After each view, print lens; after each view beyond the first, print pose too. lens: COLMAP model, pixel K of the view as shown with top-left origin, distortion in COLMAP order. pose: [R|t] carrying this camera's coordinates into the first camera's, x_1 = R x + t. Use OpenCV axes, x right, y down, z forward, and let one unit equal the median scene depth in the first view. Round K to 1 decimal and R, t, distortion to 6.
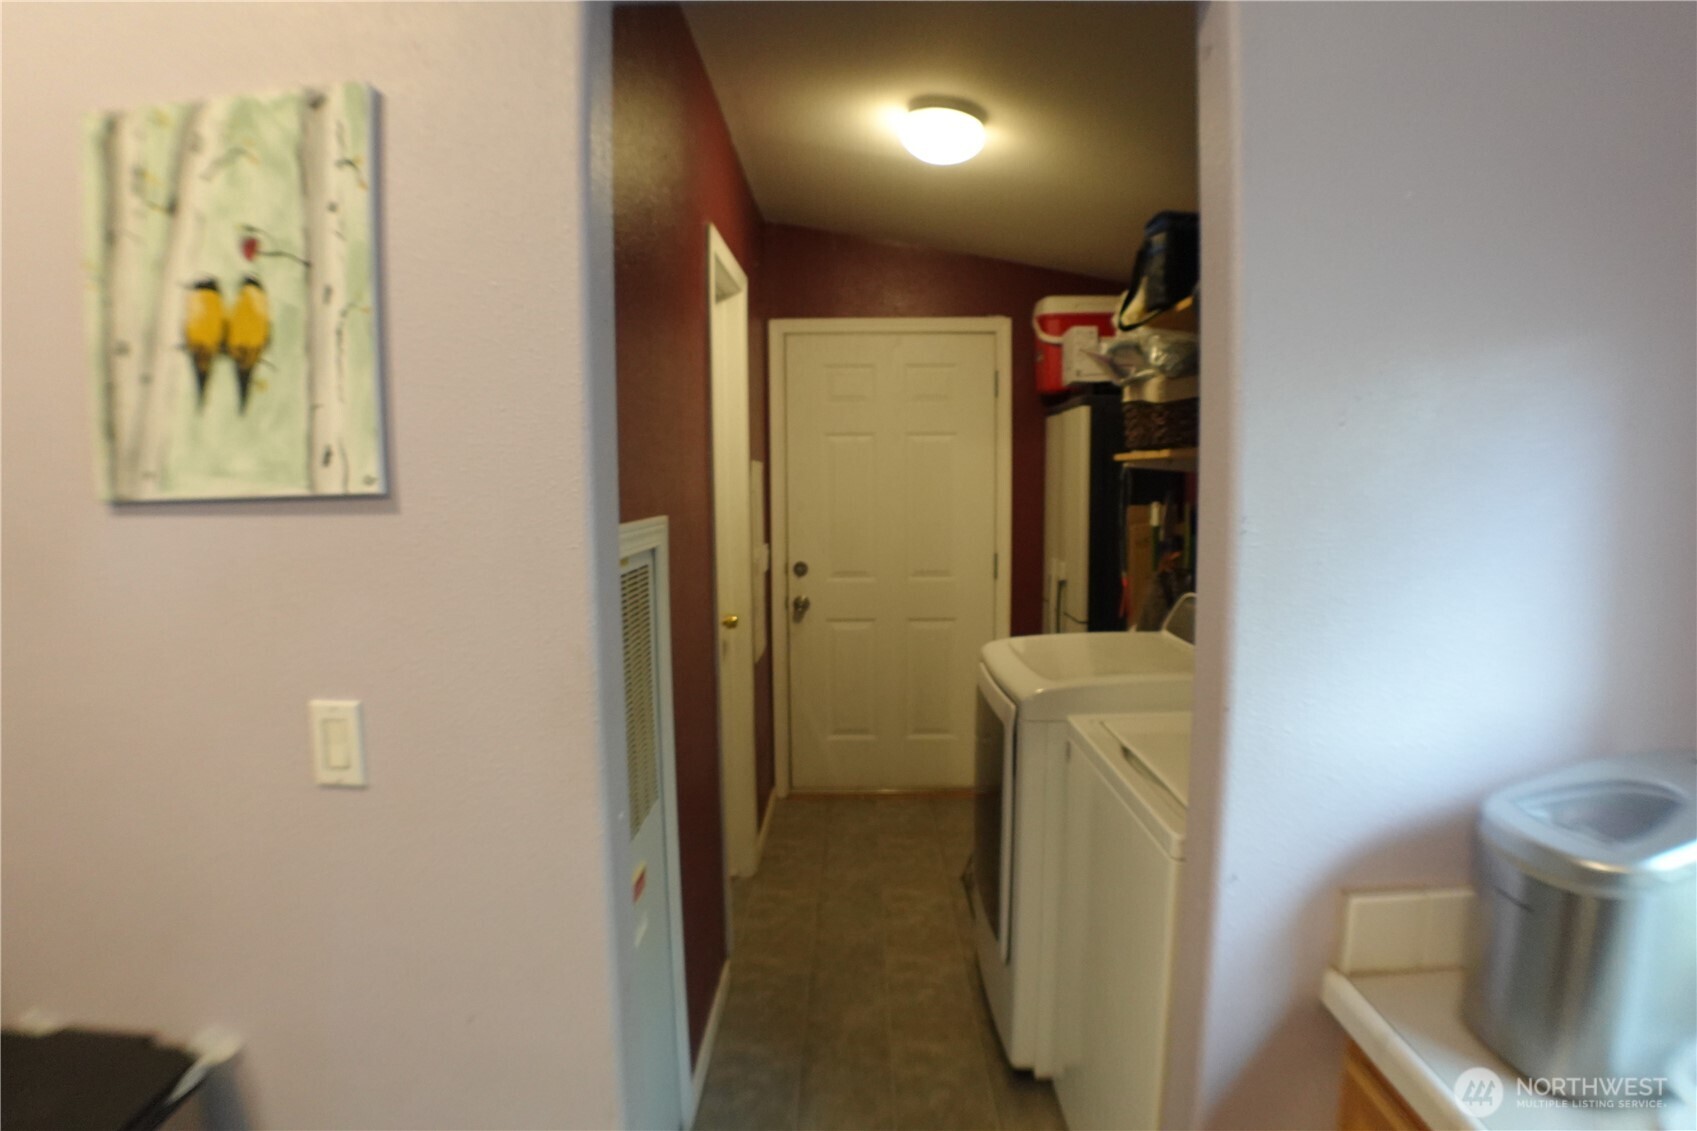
lens RADIAL K [[931.6, 0, 848.5], [0, 931.6, 565.5], [0, 0, 1]] dist [-0.088206, -0.000078]
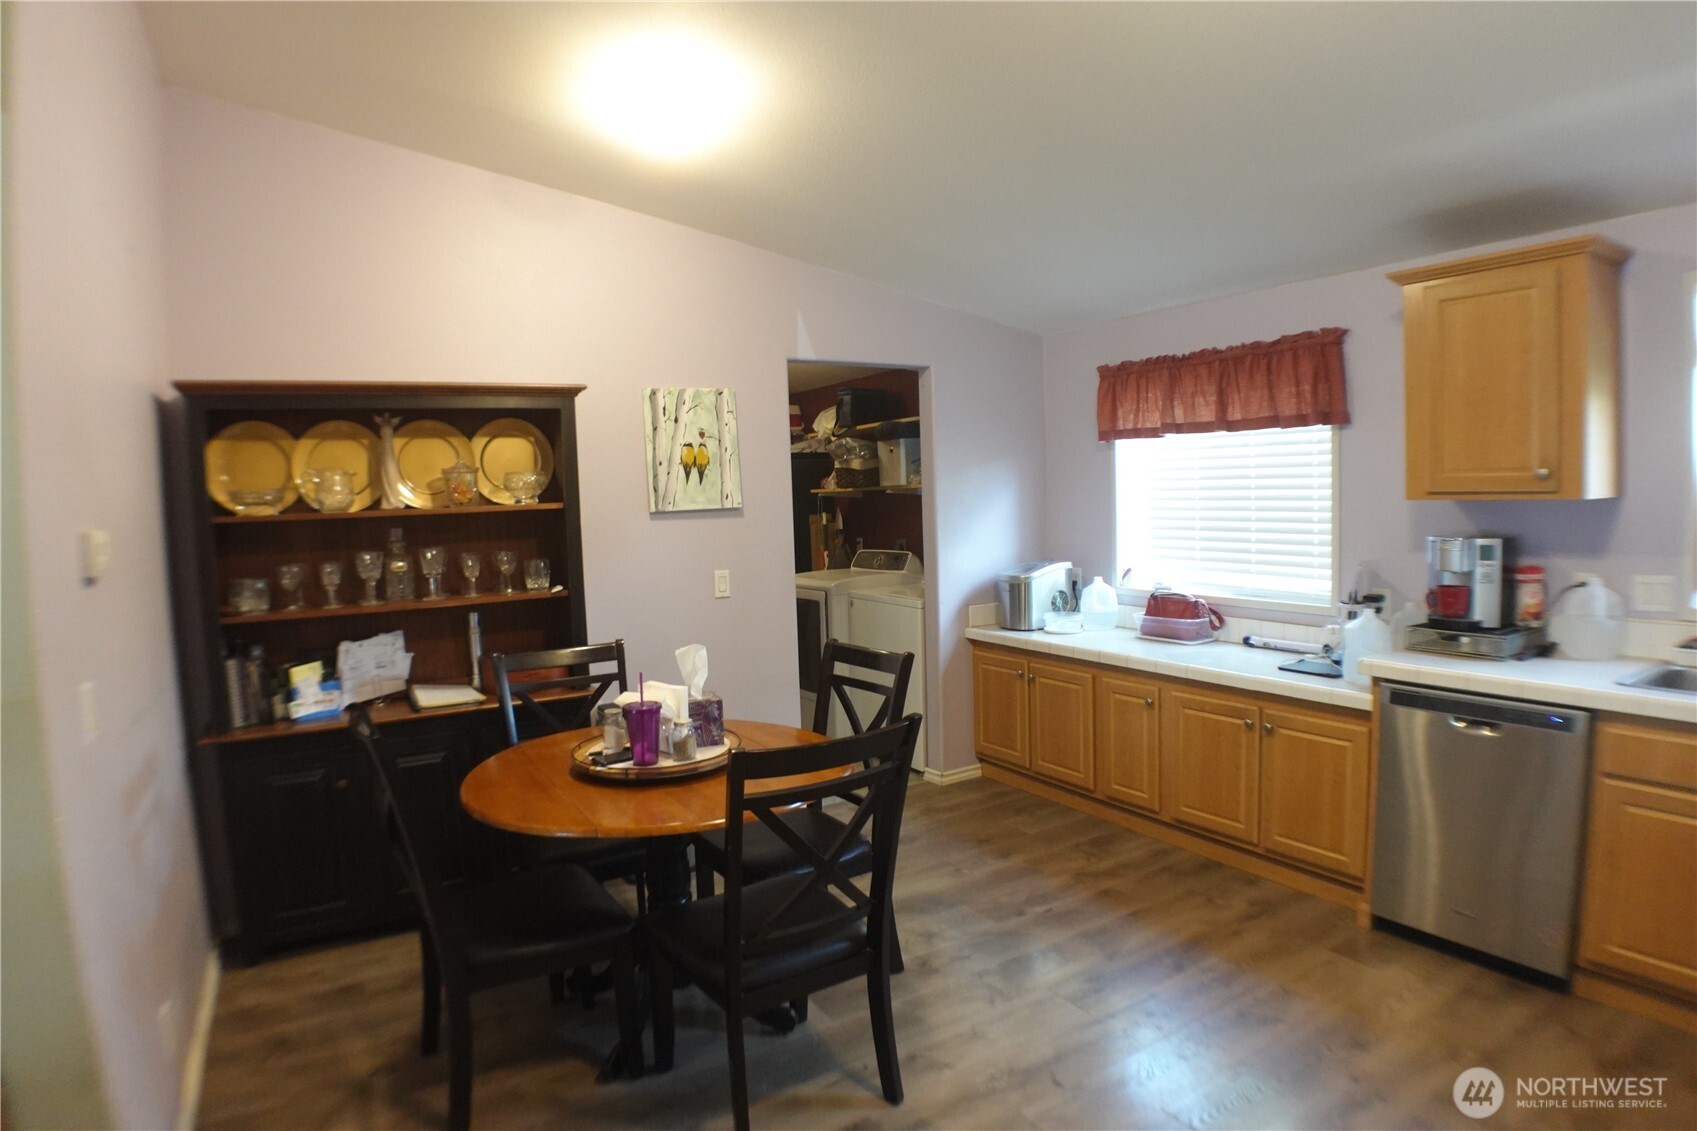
lens RADIAL K [[931.6, 0, 848.5], [0, 931.6, 565.5], [0, 0, 1]] dist [-0.088206, -0.000078]
pose [[0.847866, -0.060382, 0.526762, -2.072407], [0.077848, 0.996904, -0.011029, 0.215258], [-0.524465, 0.050359, 0.849942, -2.240004]]
